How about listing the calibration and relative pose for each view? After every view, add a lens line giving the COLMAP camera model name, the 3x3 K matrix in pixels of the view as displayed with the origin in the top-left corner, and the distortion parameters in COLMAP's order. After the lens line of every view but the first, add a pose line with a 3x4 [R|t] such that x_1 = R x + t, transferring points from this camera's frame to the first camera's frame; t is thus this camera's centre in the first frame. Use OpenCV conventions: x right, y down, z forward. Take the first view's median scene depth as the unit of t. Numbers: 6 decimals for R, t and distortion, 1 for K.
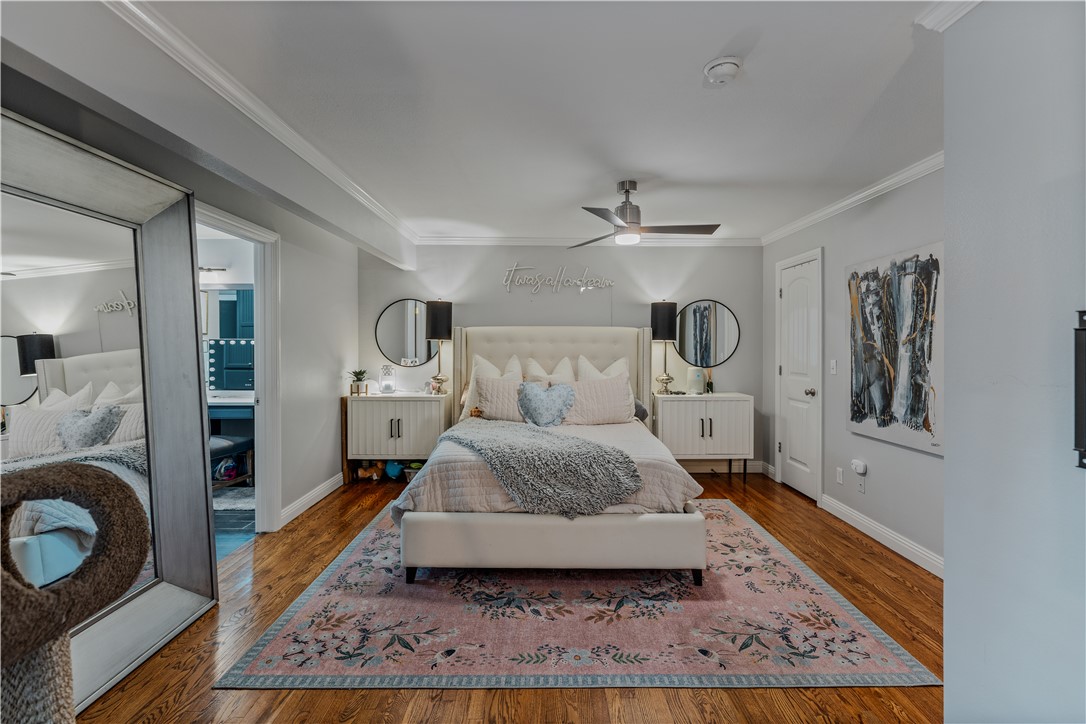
lens RADIAL K [[496.2, 0, 544.1], [0, 496.2, 346.2], [0, 0, 1]] dist [0.001182, -0.001544]
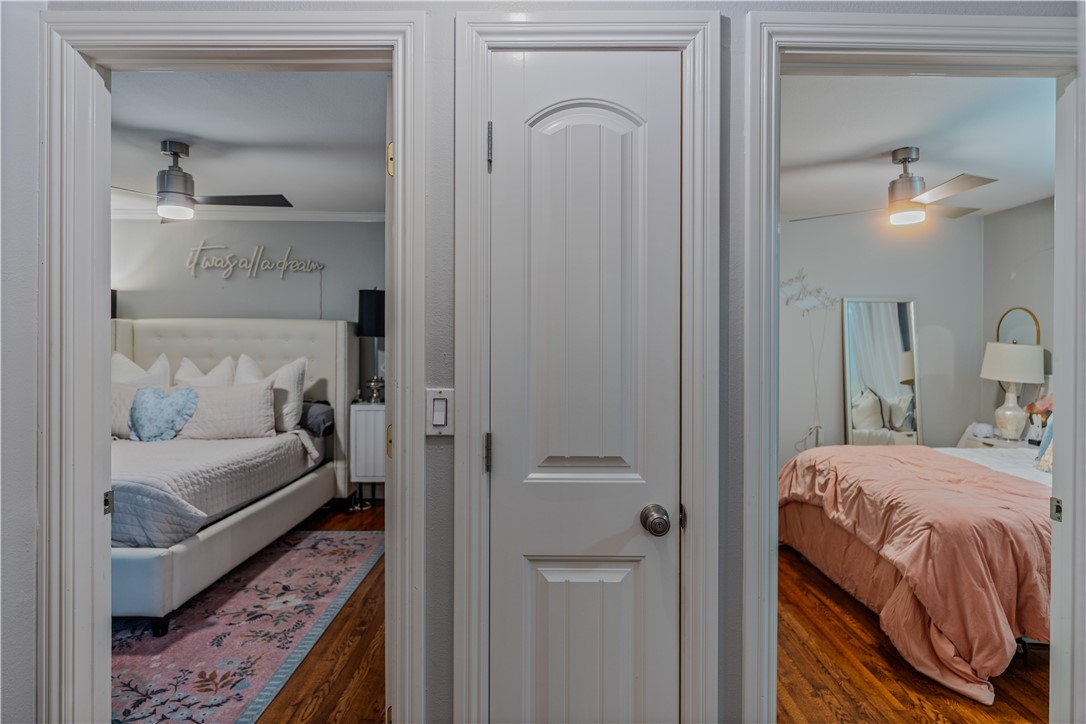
lens RADIAL K [[608.0, 0, 536.4], [0, 608.0, 335.4], [0, 0, 1]] dist [0.008289, -0.002744]
pose [[0.999885, 0.001942, -0.015054, 0.833610], [-0.002155, 0.999898, -0.014110, 0.000557], [0.015025, 0.014141, 0.999787, 0.000766]]
